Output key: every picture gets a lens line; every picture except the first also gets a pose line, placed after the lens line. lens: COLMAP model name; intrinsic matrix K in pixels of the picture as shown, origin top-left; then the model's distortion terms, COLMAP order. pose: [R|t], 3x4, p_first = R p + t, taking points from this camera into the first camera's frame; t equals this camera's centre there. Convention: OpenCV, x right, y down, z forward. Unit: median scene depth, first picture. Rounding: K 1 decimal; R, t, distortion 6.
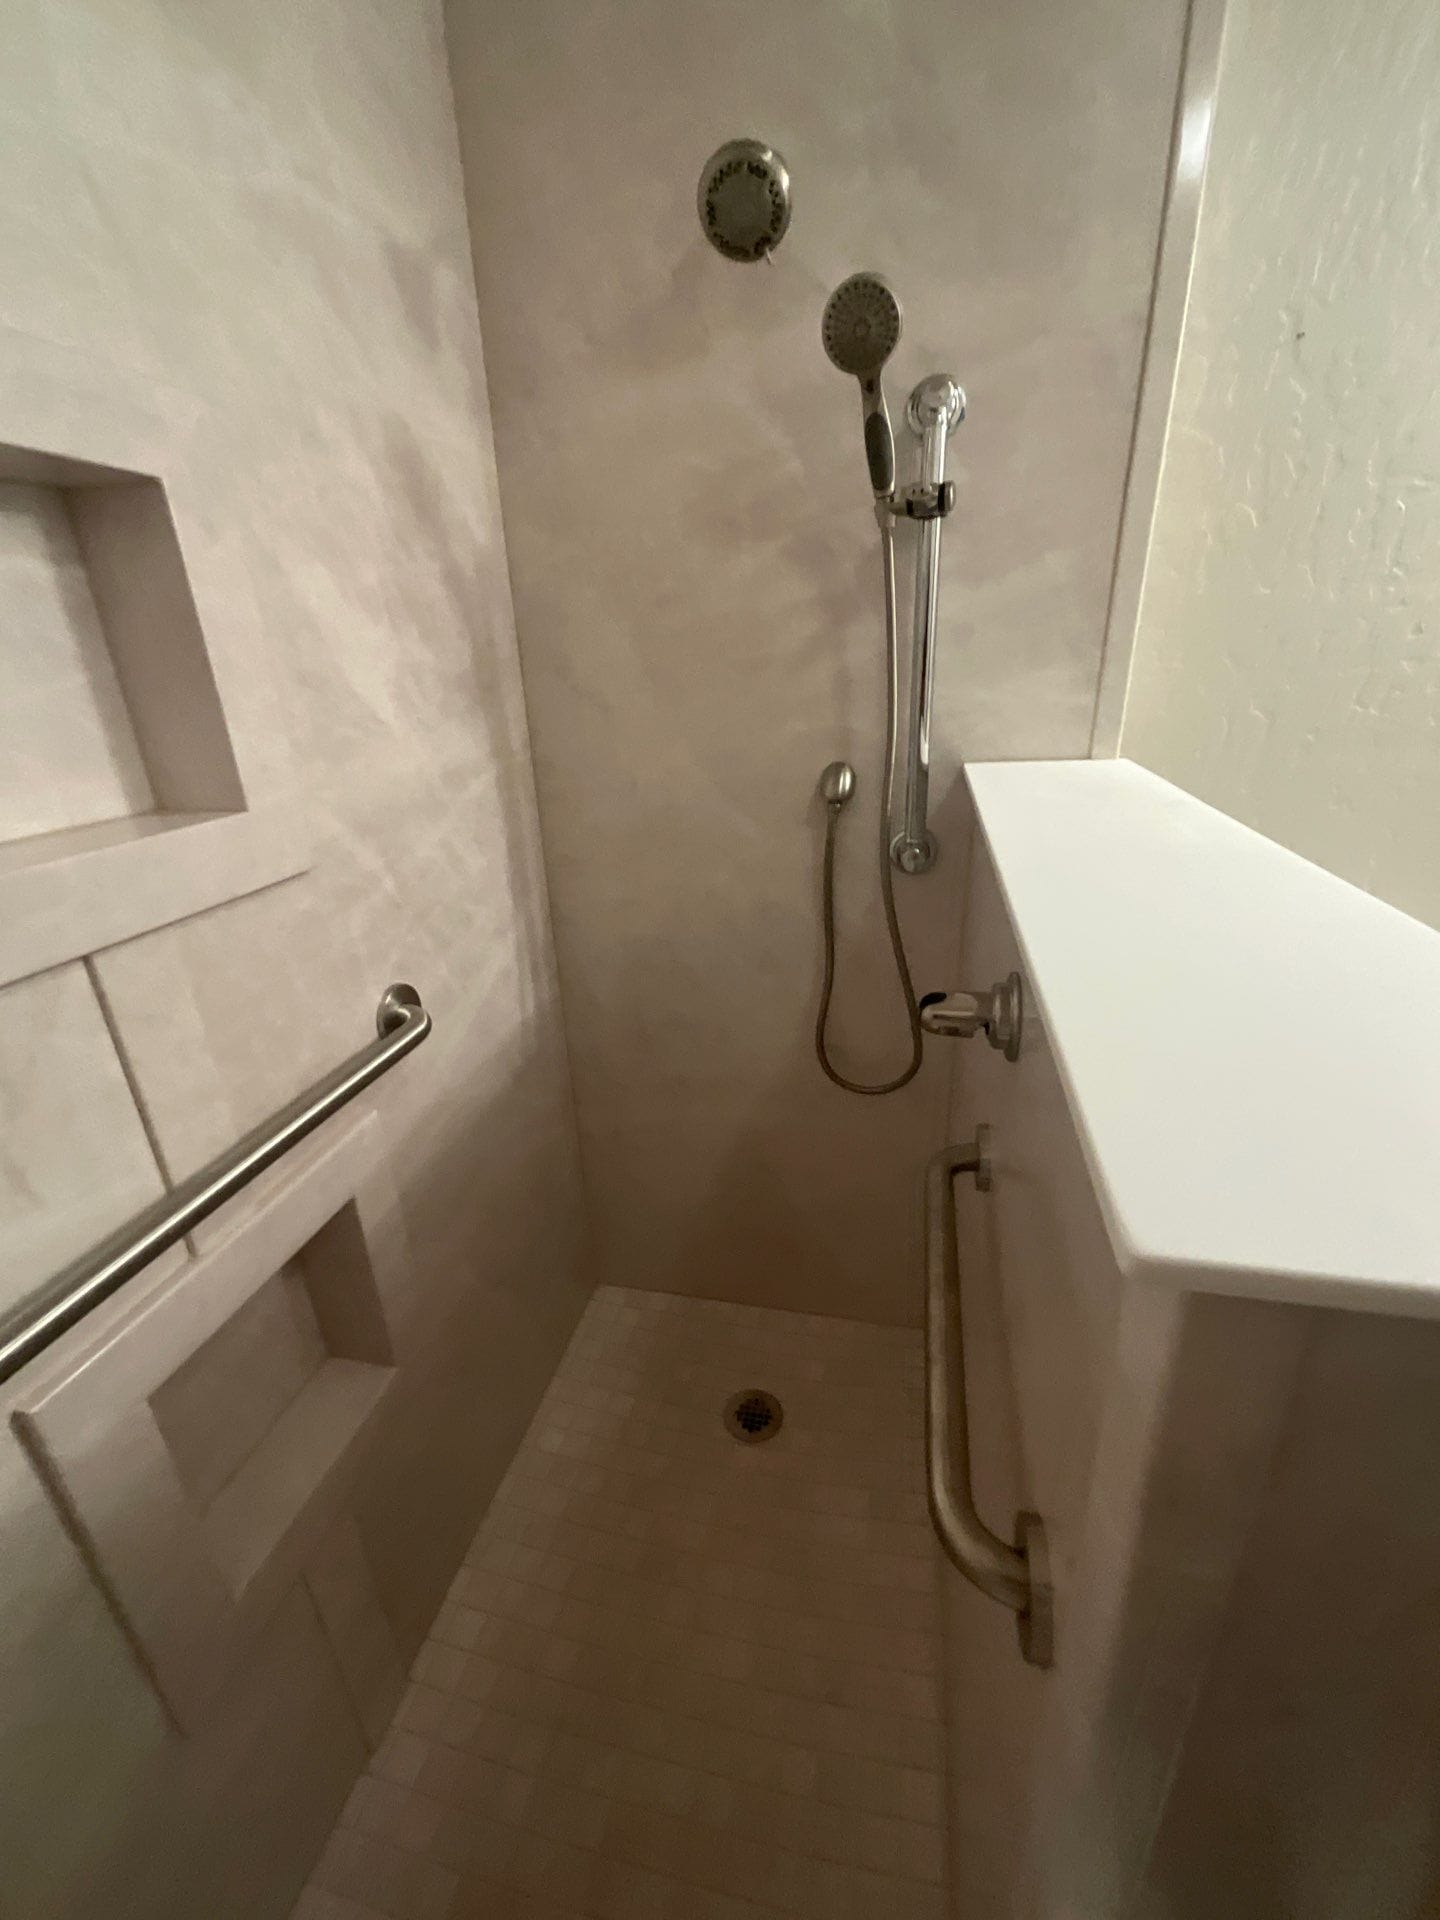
lens RADIAL K [[790.6, 0, 723.3], [0, 790.6, 963.7], [0, 0, 1]] dist [-0.005069, -0.000129]
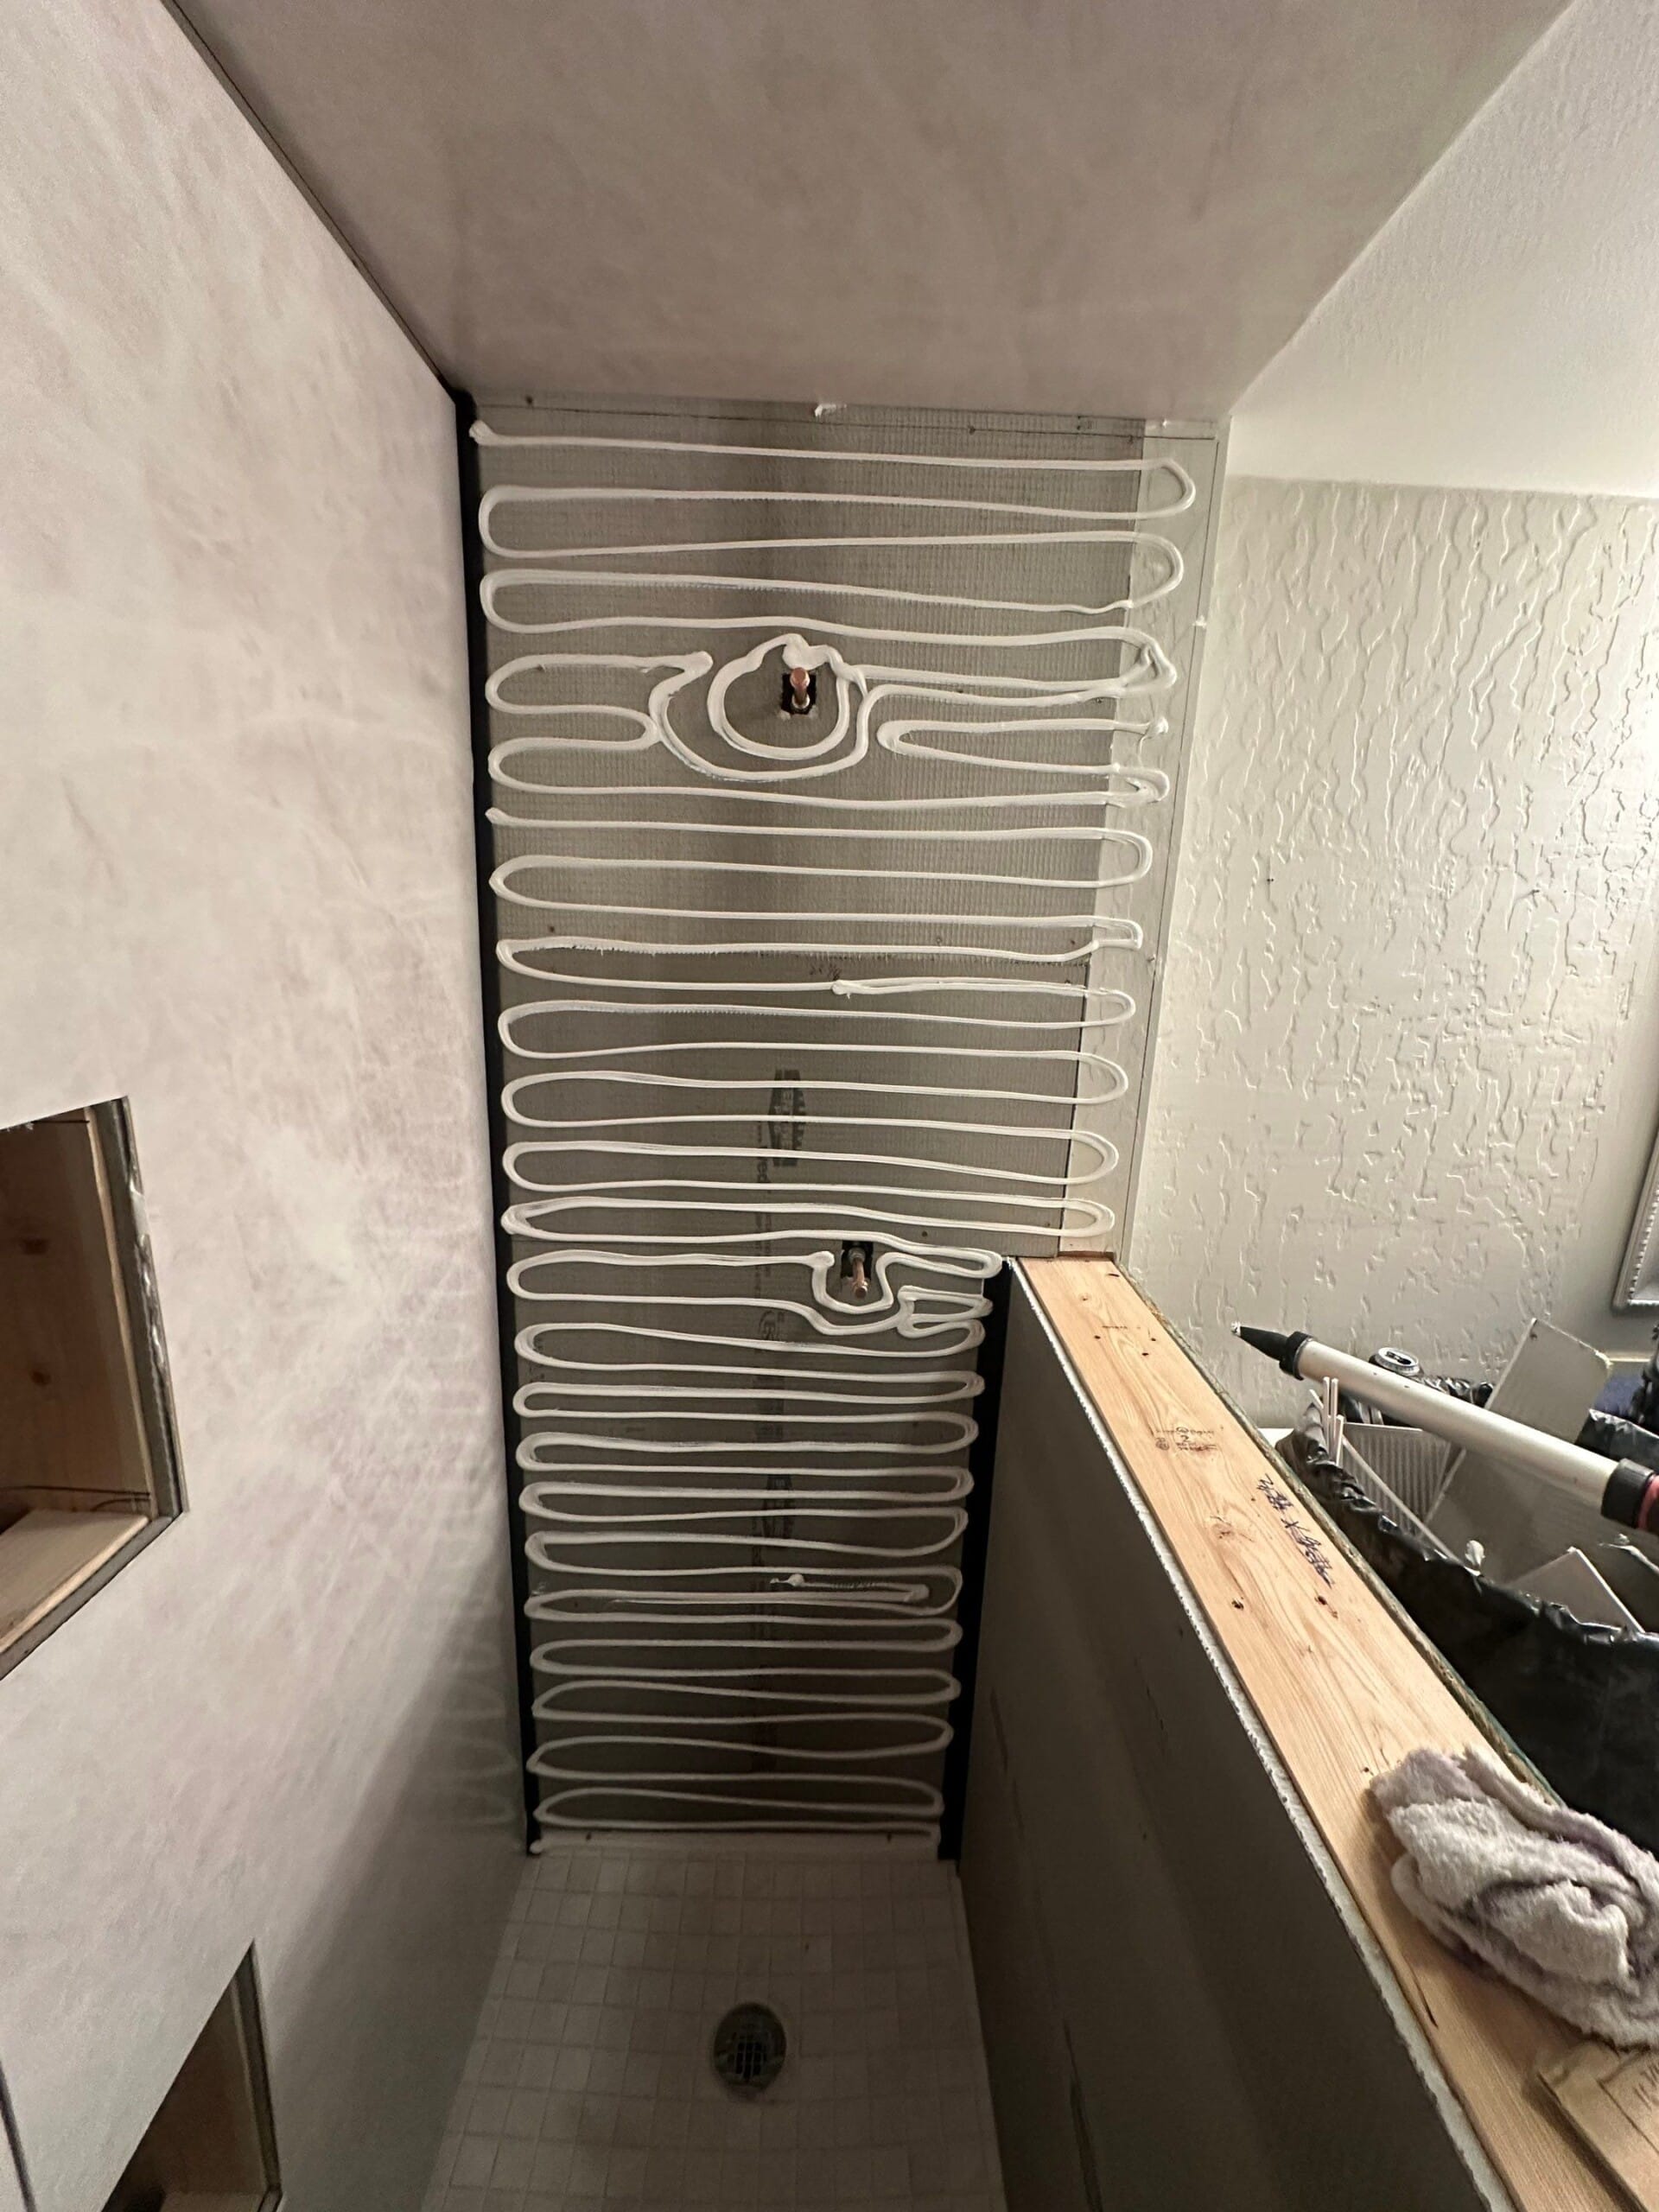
lens RADIAL K [[881.6, 0, 849.5], [0, 881.6, 1102.9], [0, 0, 1]] dist [-0.002073, 0.000377]
pose [[0.968306, 0.023060, 0.248701, -0.138900], [0.014789, 0.988688, -0.149253, -0.295373], [-0.249330, 0.148201, 0.957012, 0.000397]]
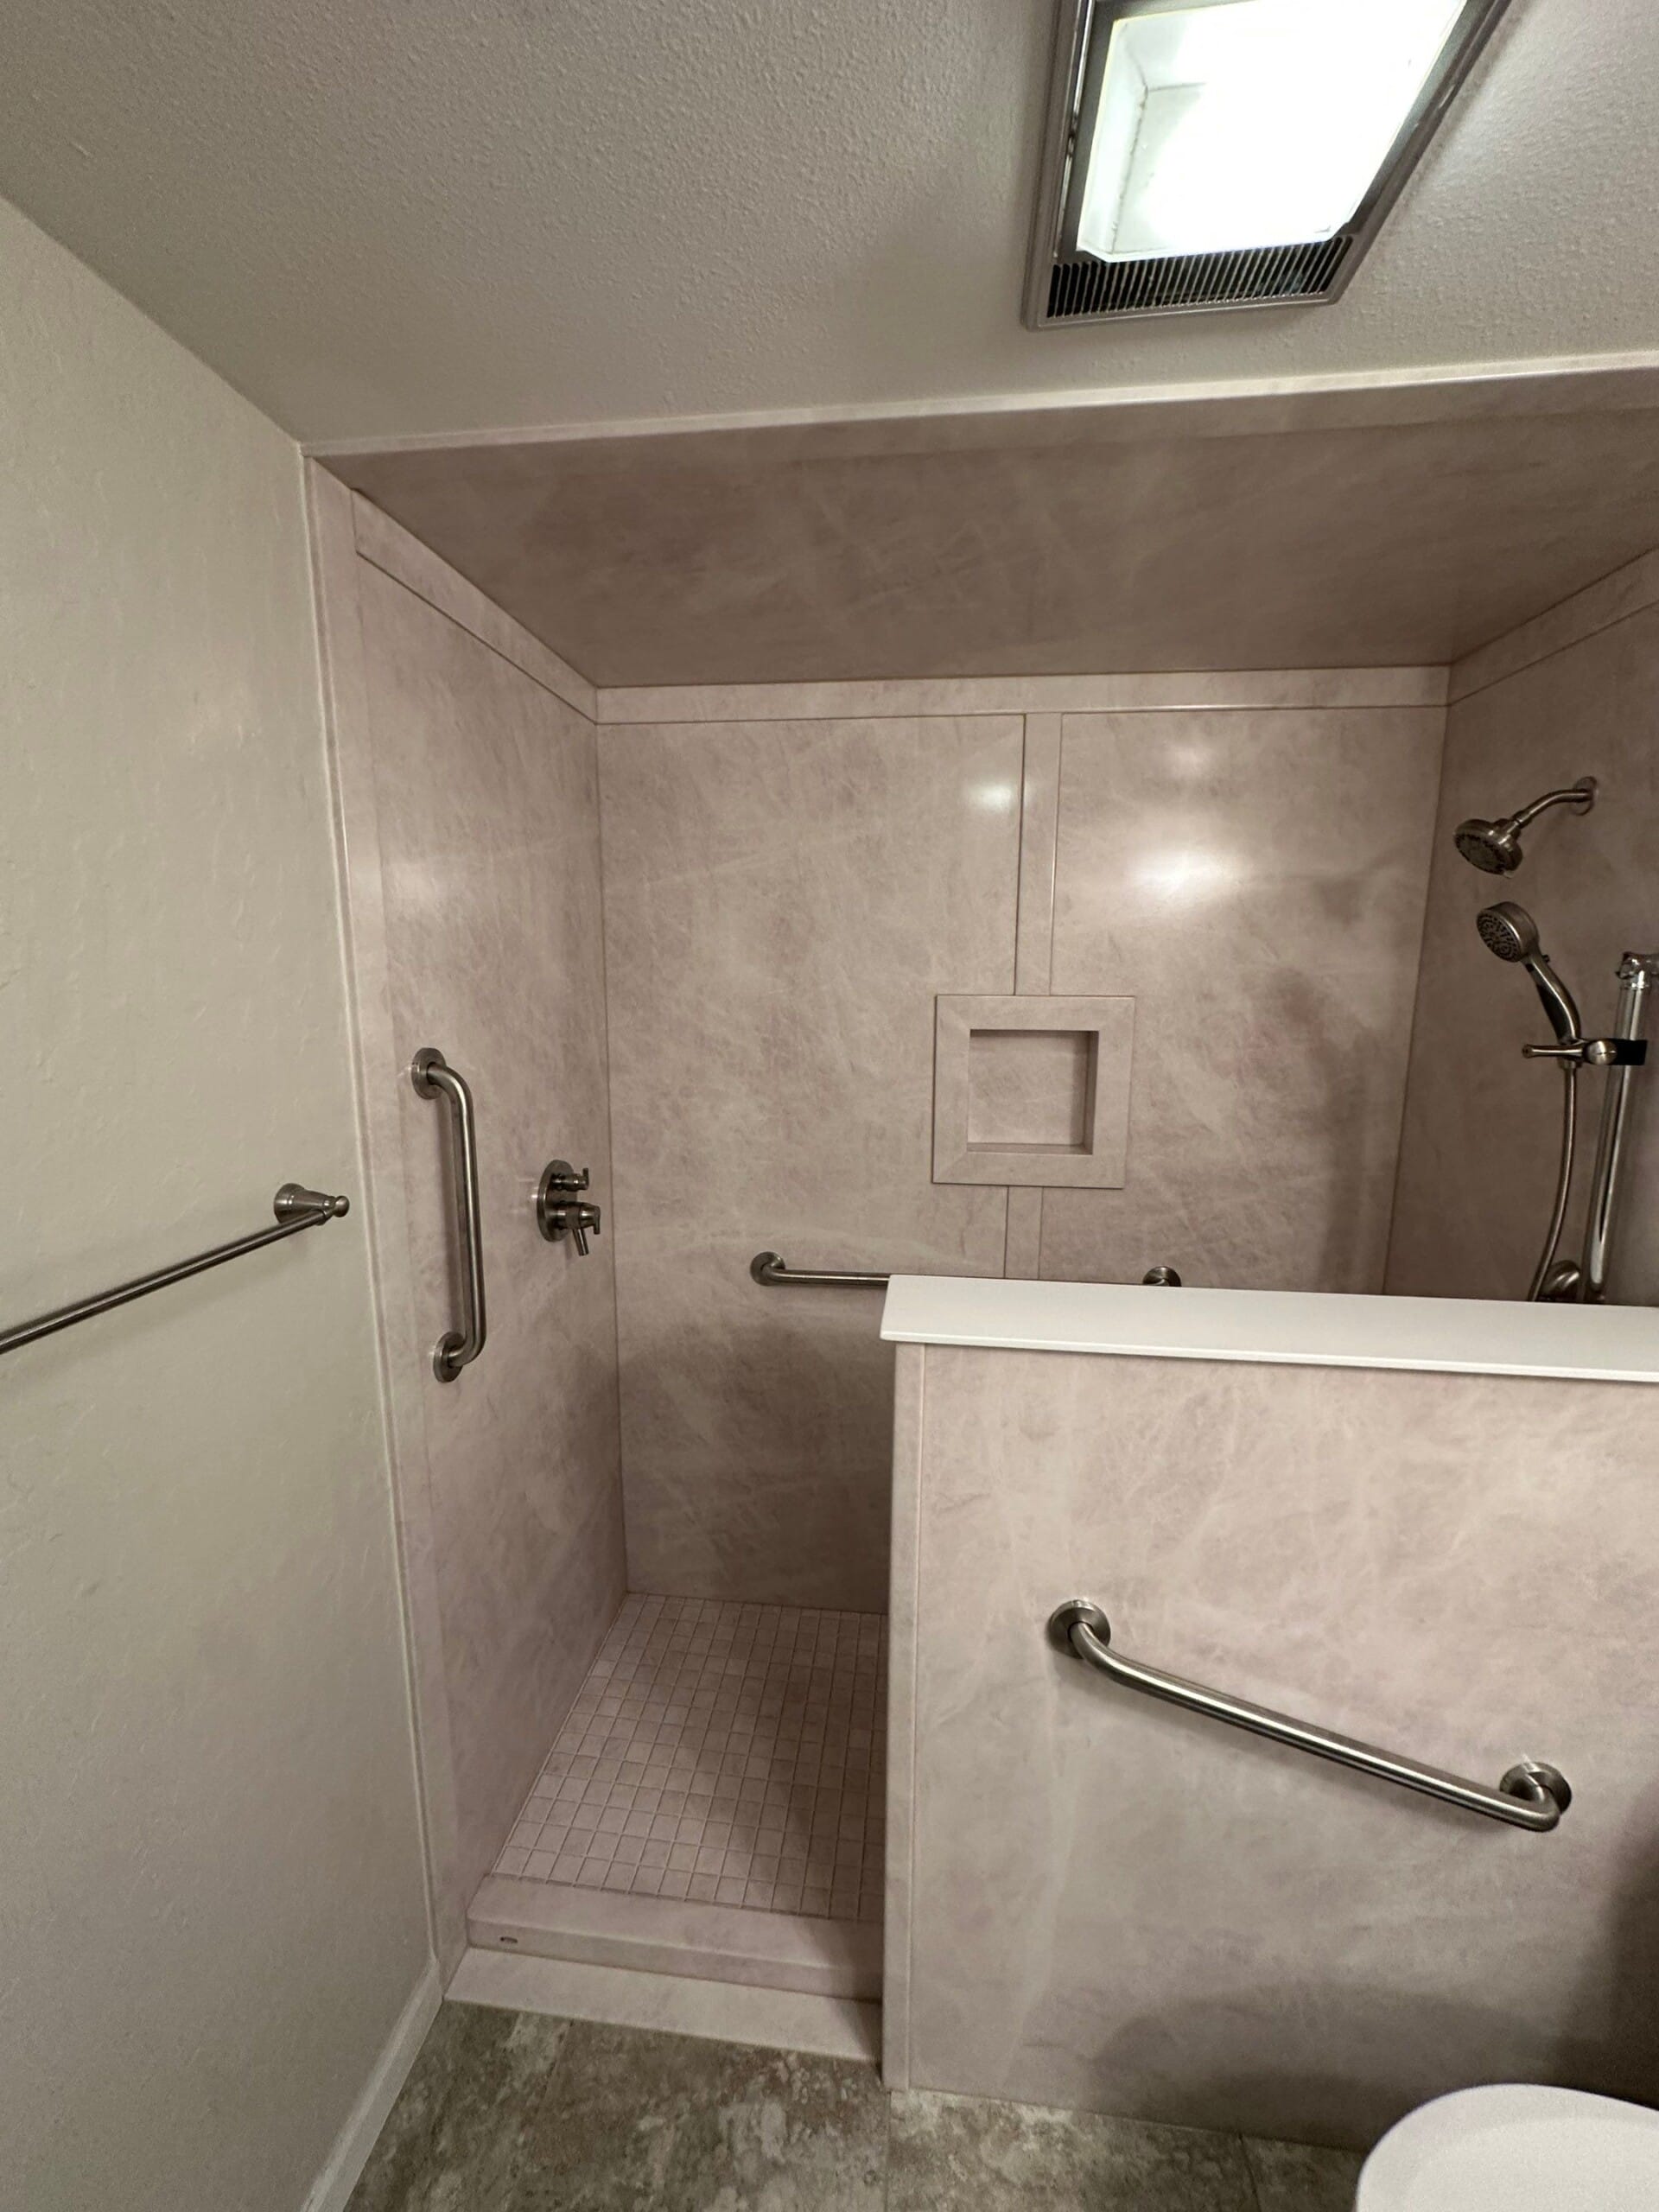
lens RADIAL K [[881.6, 0, 830.1], [0, 881.6, 1105.7], [0, 0, 1]] dist [-0.002073, 0.000377]
pose [[0.111920, 0.186970, -0.975969, 1.227529], [-0.373695, 0.917966, 0.133004, -0.258162], [0.920775, 0.349829, 0.172608, -0.143399]]
